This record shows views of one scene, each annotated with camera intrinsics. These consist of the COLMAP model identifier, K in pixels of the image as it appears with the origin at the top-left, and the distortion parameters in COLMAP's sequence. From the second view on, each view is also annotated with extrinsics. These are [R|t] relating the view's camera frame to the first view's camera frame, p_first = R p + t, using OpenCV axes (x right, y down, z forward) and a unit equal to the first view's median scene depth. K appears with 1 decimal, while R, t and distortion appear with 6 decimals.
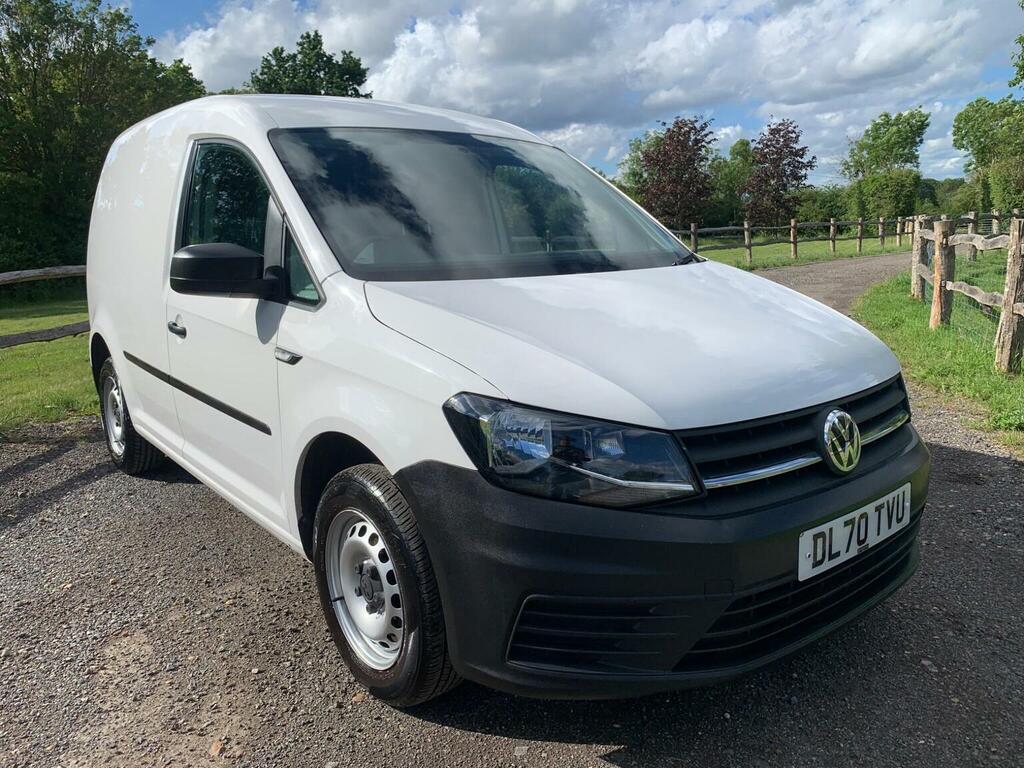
lens RADIAL K [[790.9, 0, 509.9], [0, 790.9, 379.7], [0, 0, 1]] dist [0.013357, -0.019628]
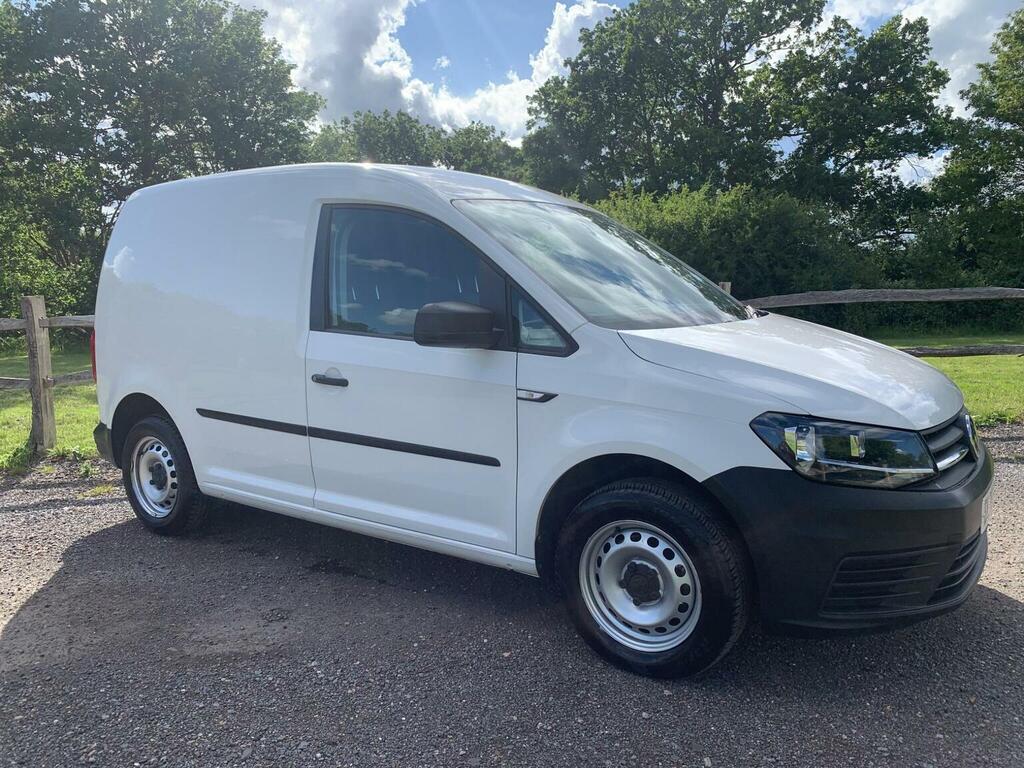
lens RADIAL K [[790.9, 0, 526.1], [0, 790.9, 383.2], [0, 0, 1]] dist [0.013357, -0.019628]
pose [[0.956325, -0.036409, 0.290030, -0.613285], [0.054486, 0.997026, -0.054495, 0.013524], [-0.287183, 0.067917, 0.955465, -0.103575]]
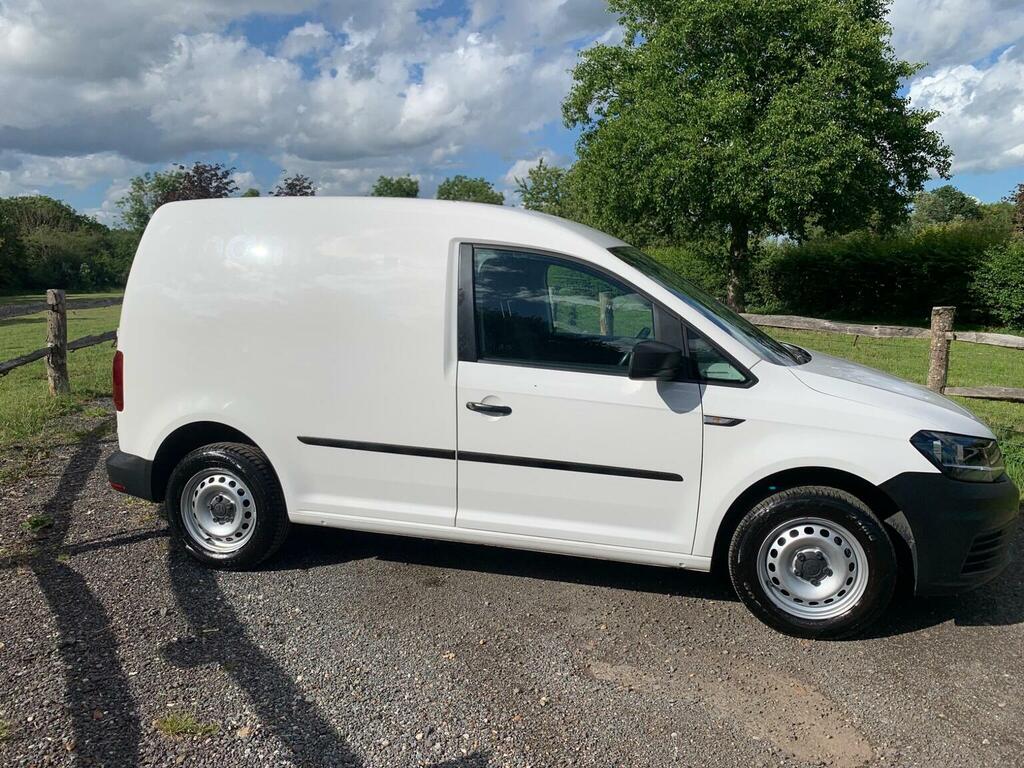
lens RADIAL K [[790.9, 0, 514.9], [0, 790.9, 388.7], [0, 0, 1]] dist [0.013357, -0.019628]
pose [[0.801990, -0.056482, 0.594661, -1.371358], [0.083225, 0.996375, -0.017603, -0.090422], [-0.591511, 0.063608, 0.803784, 0.083660]]
